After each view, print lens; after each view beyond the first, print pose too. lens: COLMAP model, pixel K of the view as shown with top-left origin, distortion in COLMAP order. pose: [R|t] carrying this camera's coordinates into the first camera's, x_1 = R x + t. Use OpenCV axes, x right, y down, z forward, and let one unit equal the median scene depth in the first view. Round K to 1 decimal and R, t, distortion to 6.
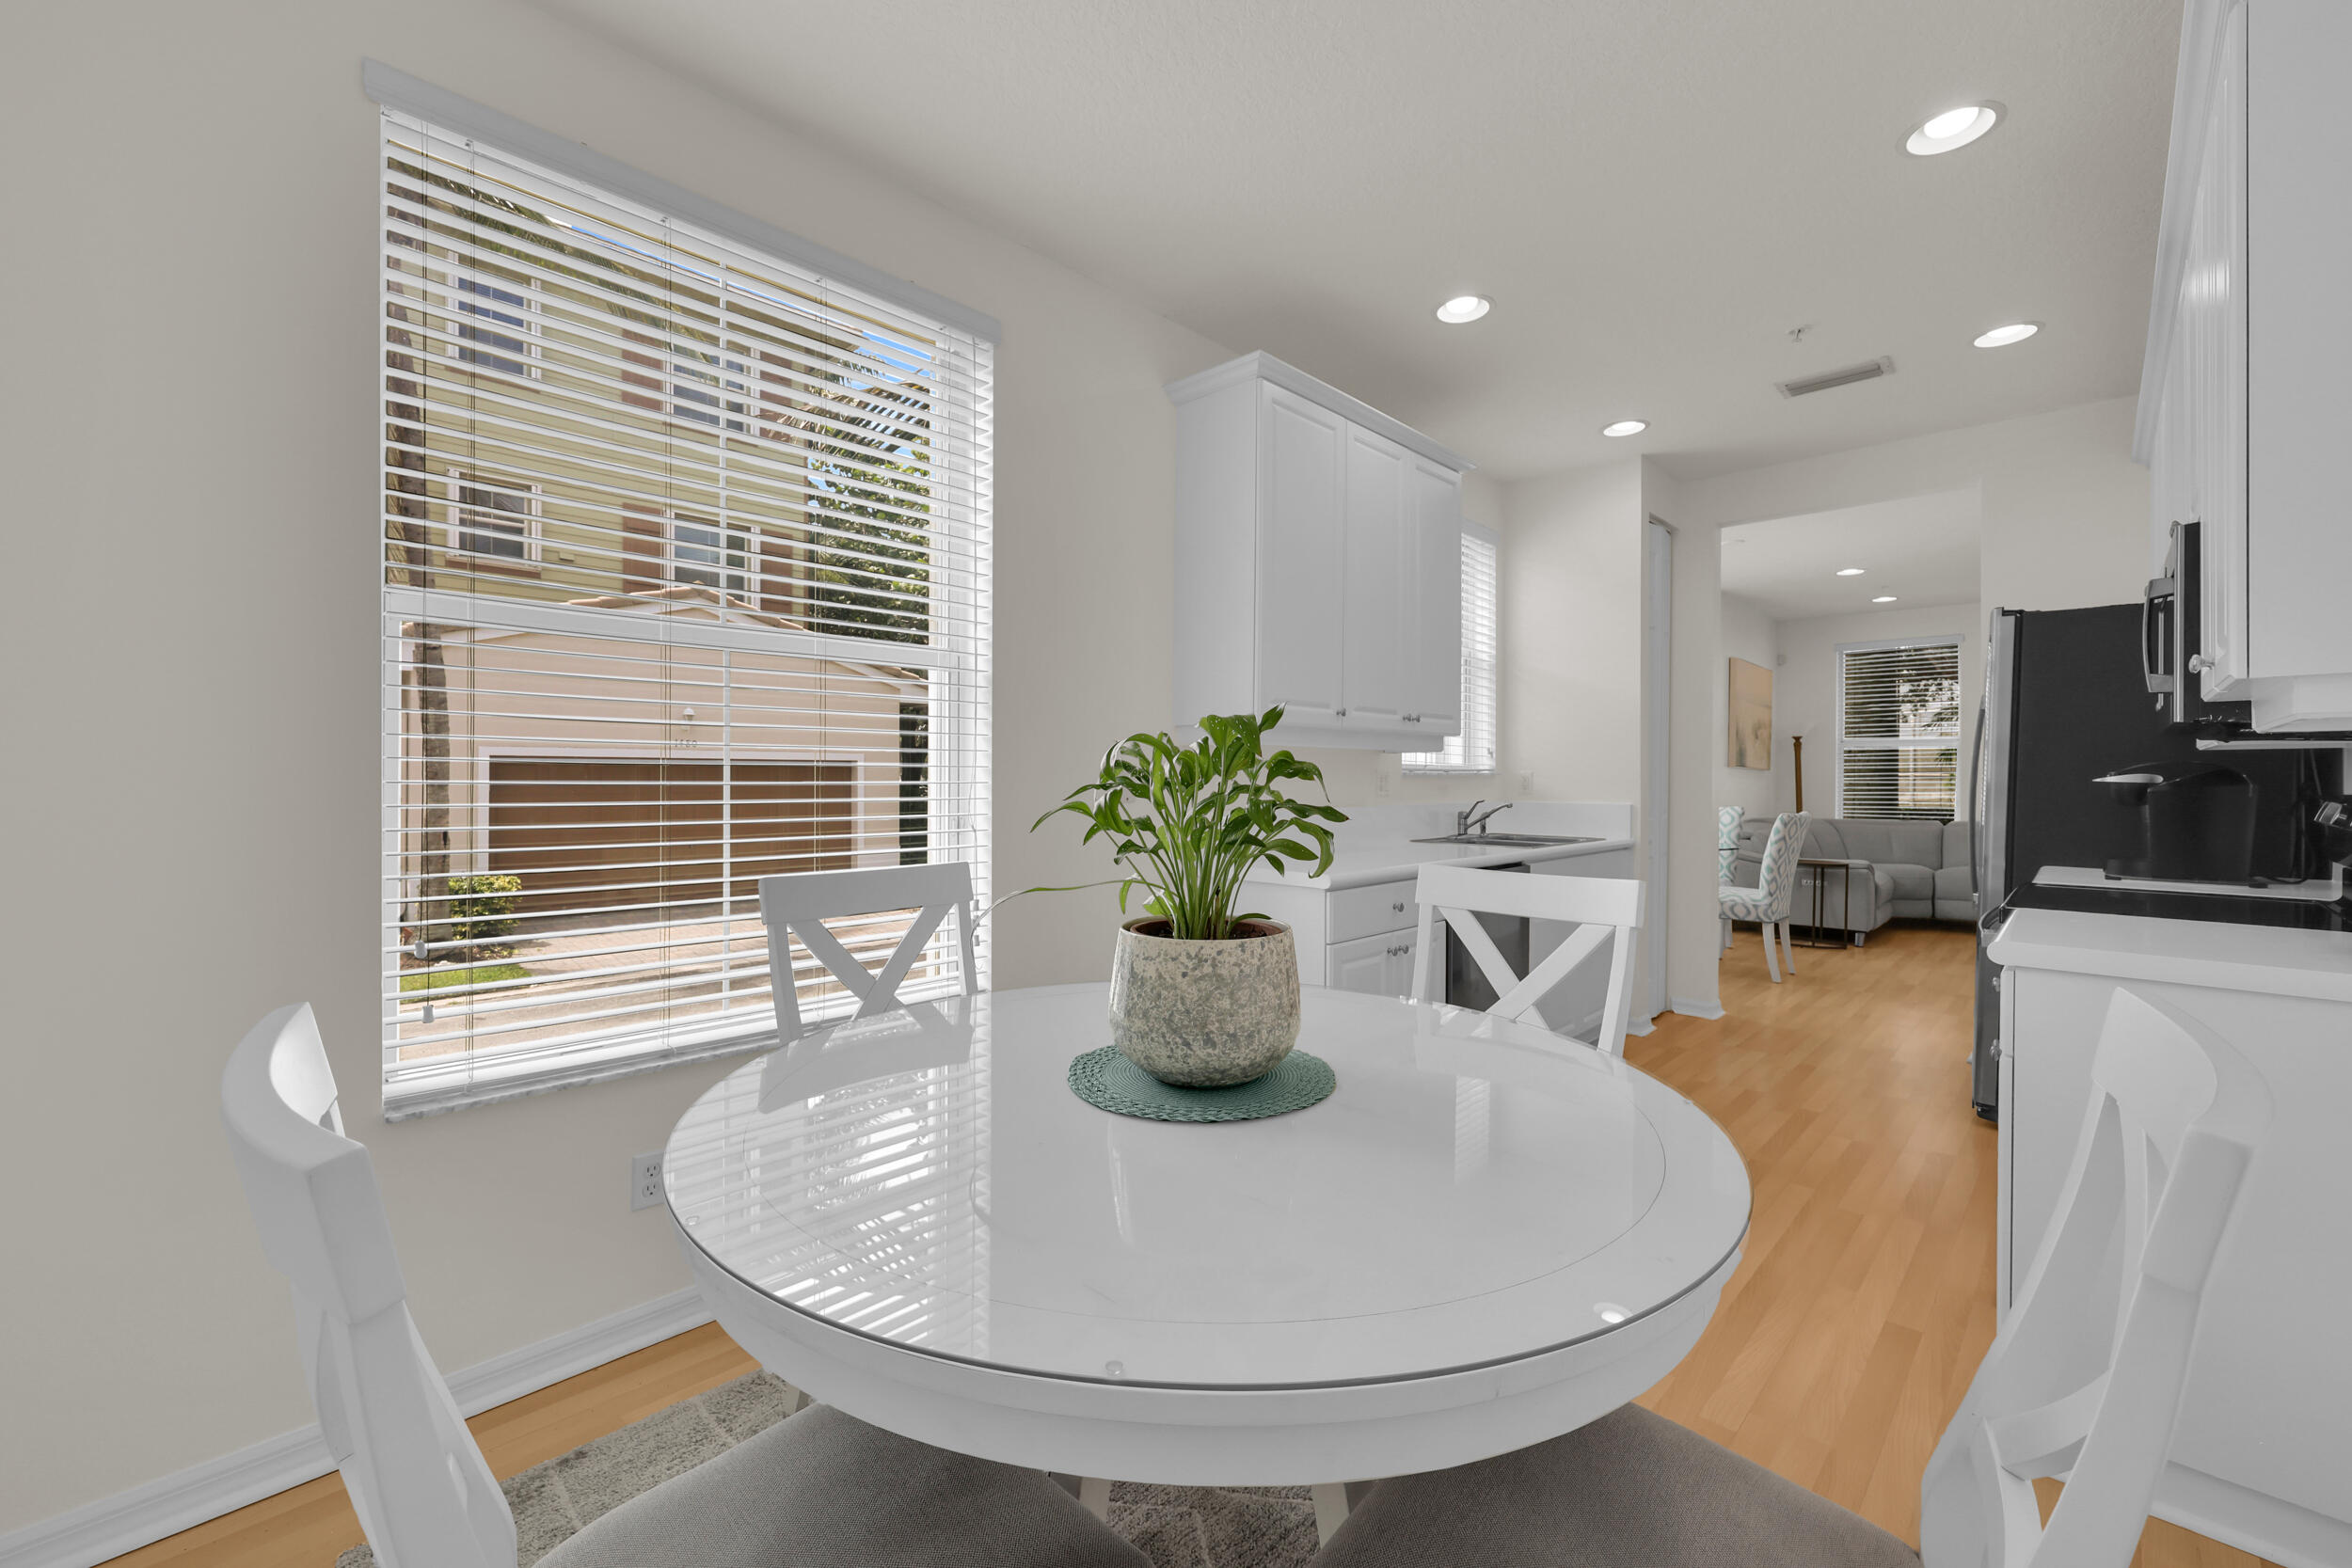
lens RADIAL K [[941.8, 0, 1173.0], [0, 941.8, 775.6], [0, 0, 1]] dist [-0.000420, 0.000036]
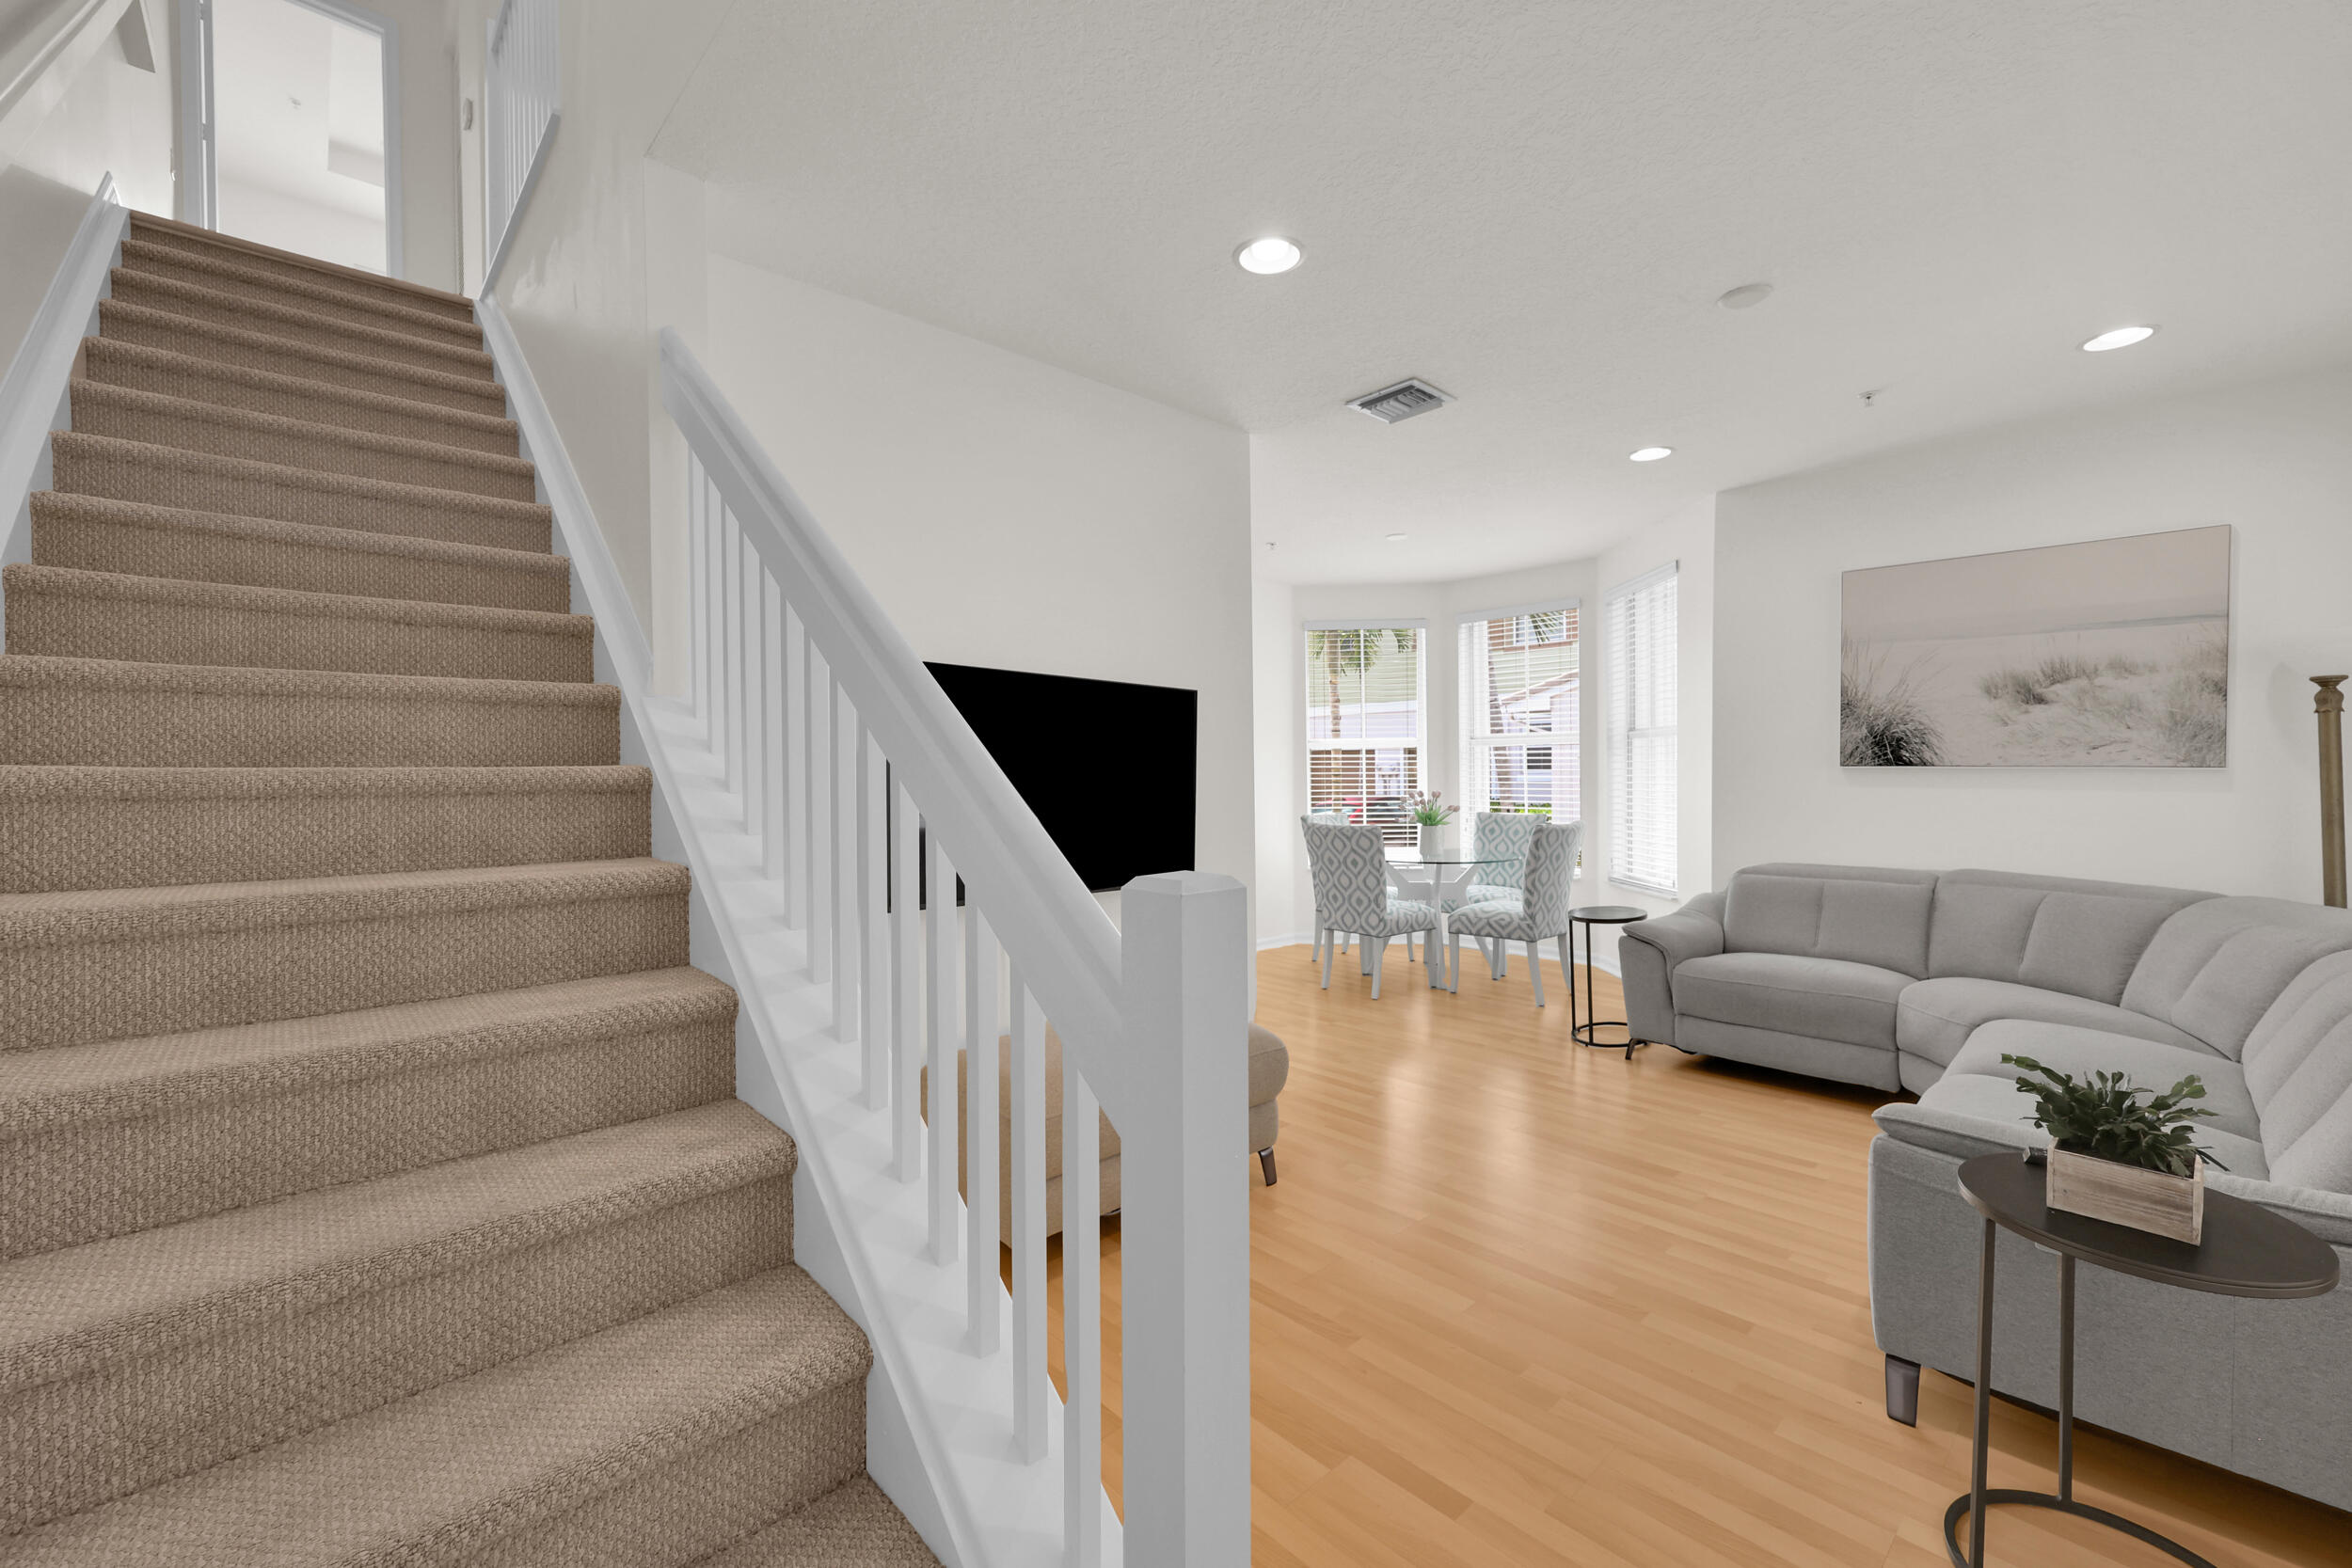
lens RADIAL K [[958.8, 0, 1159.0], [0, 958.8, 777.9], [0, 0, 1]] dist [-0.002192, -0.000035]
pose [[-0.071950, -0.002548, -0.997405, 1.571771], [0.006083, 0.999977, -0.002994, -0.004448], [0.997390, -0.006283, -0.071933, 0.835316]]
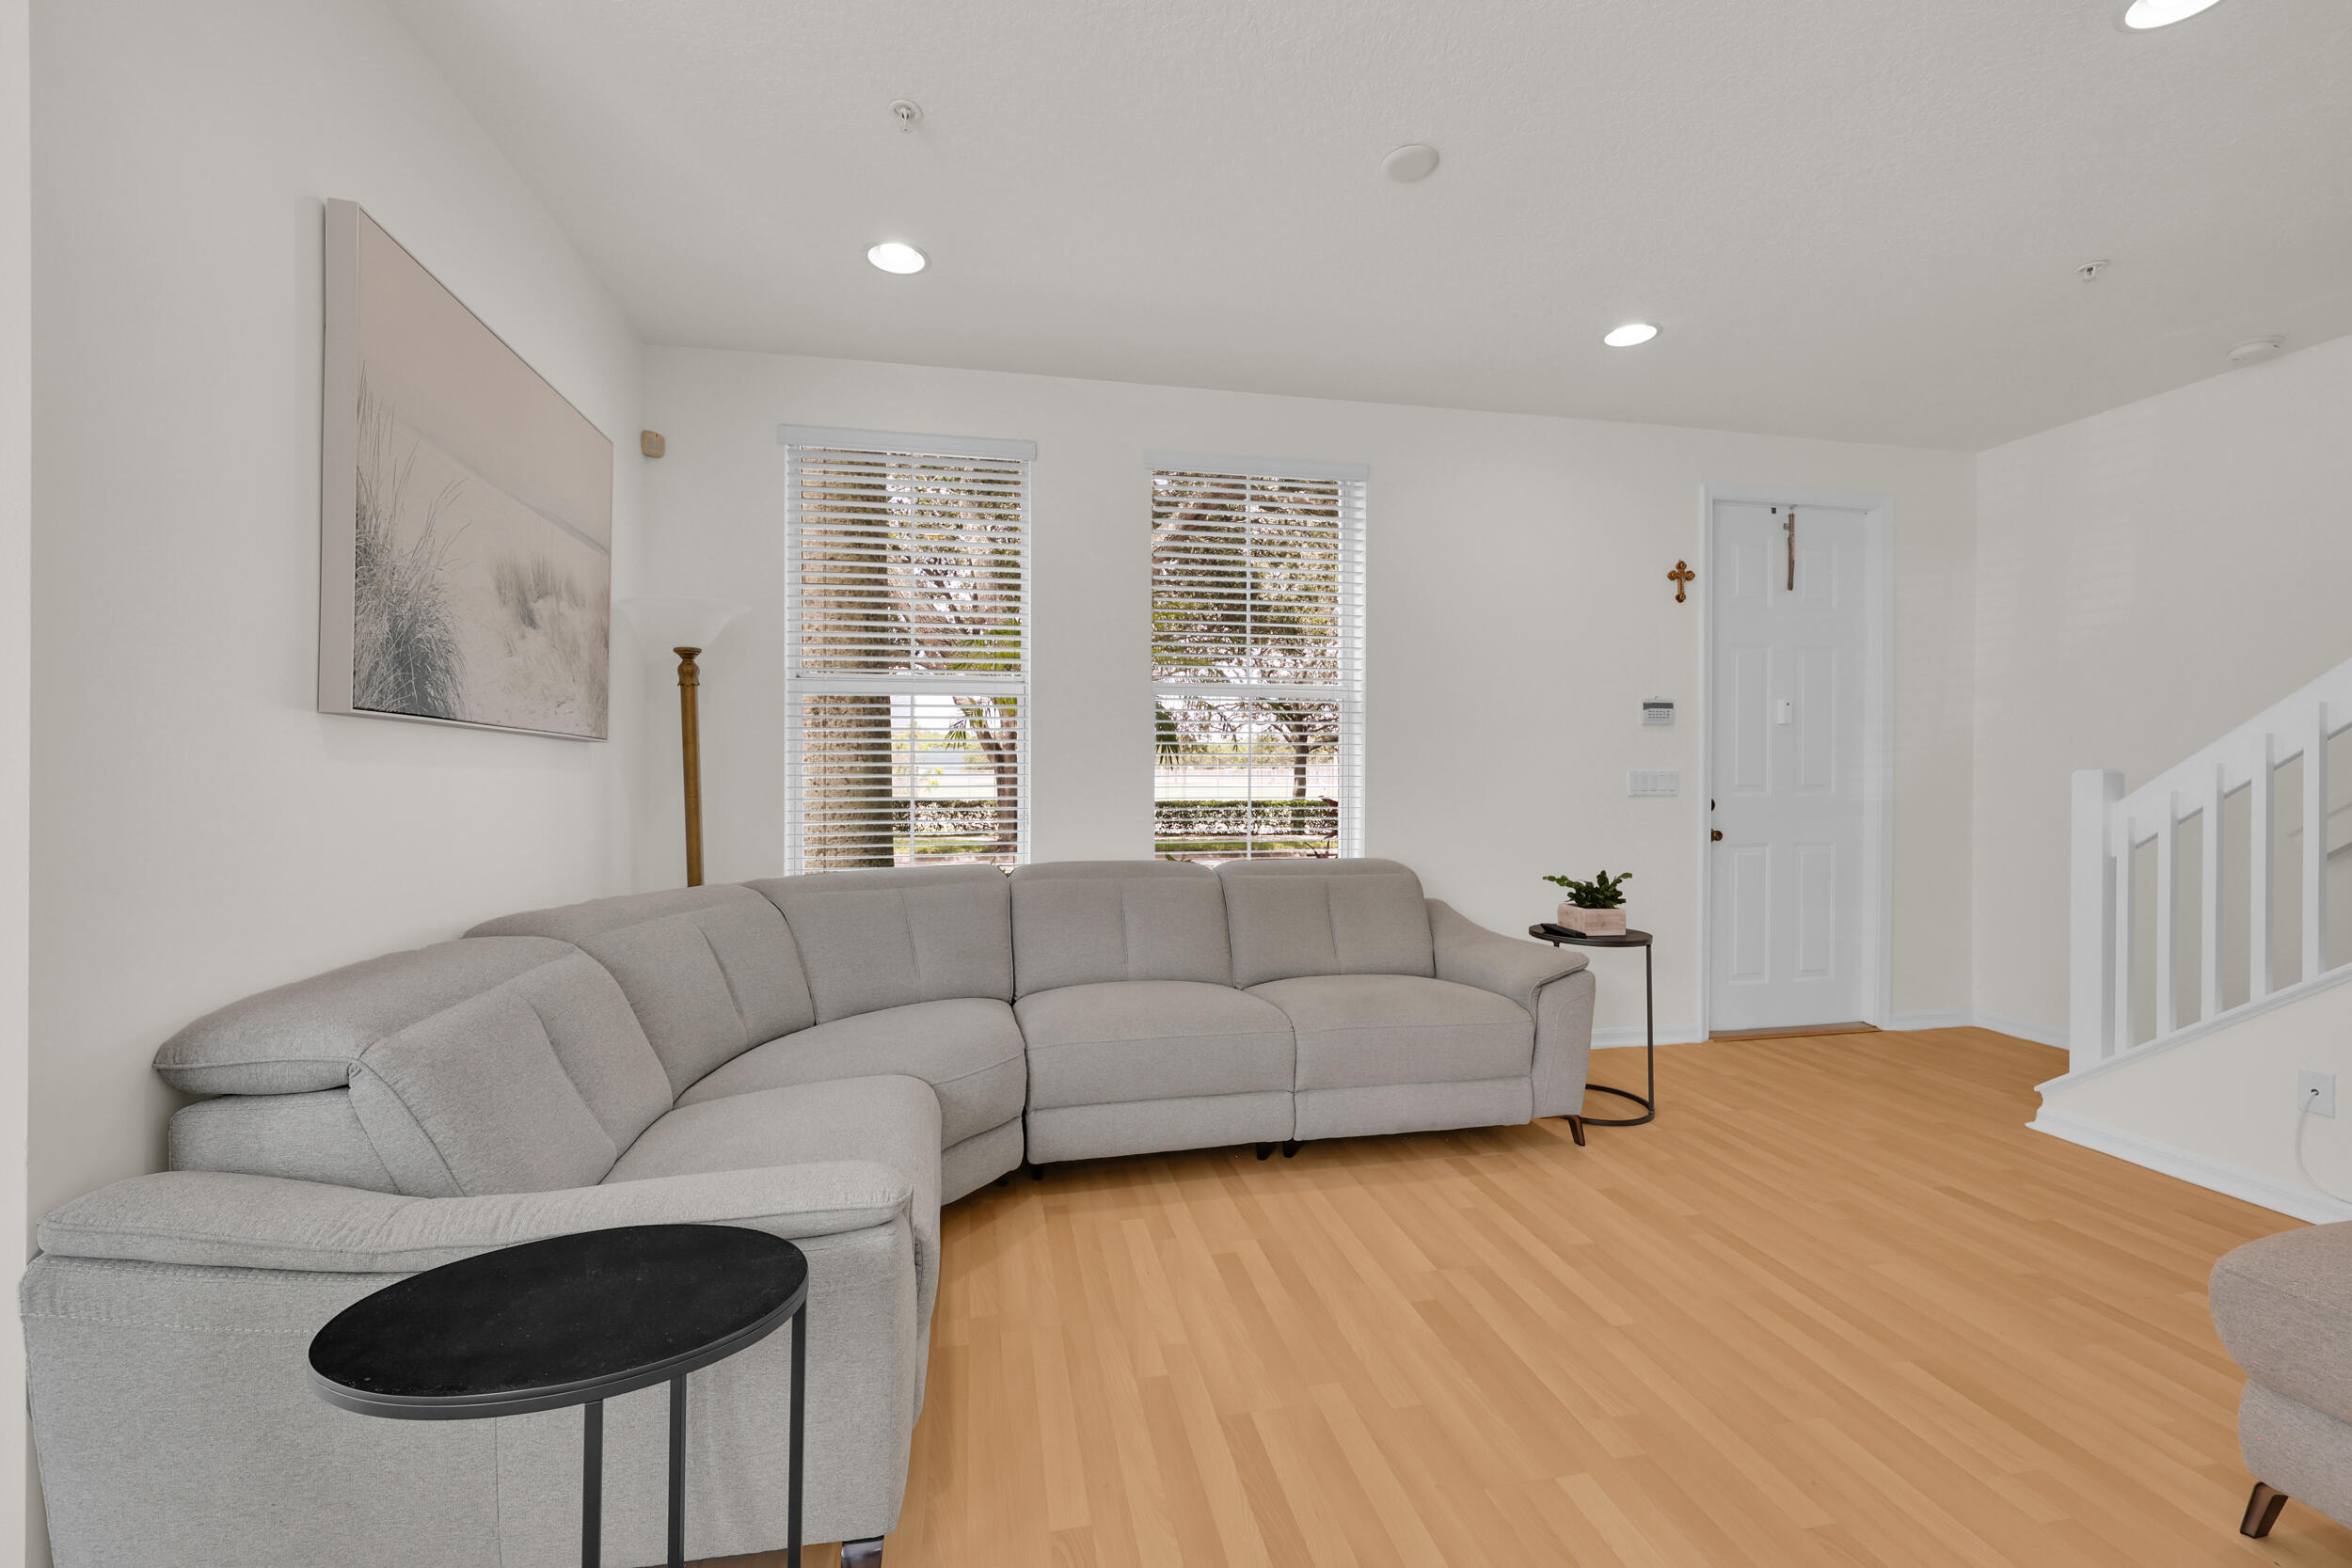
lens RADIAL K [[958.8, 0, 1159.0], [0, 958.8, 777.9], [0, 0, 1]] dist [-0.002192, -0.000035]
pose [[0.572278, -0.009348, 0.820007, 0.686840], [0.001326, 0.999944, 0.010474, 0.005420], [-0.820059, -0.004906, 0.572258, 0.950129]]
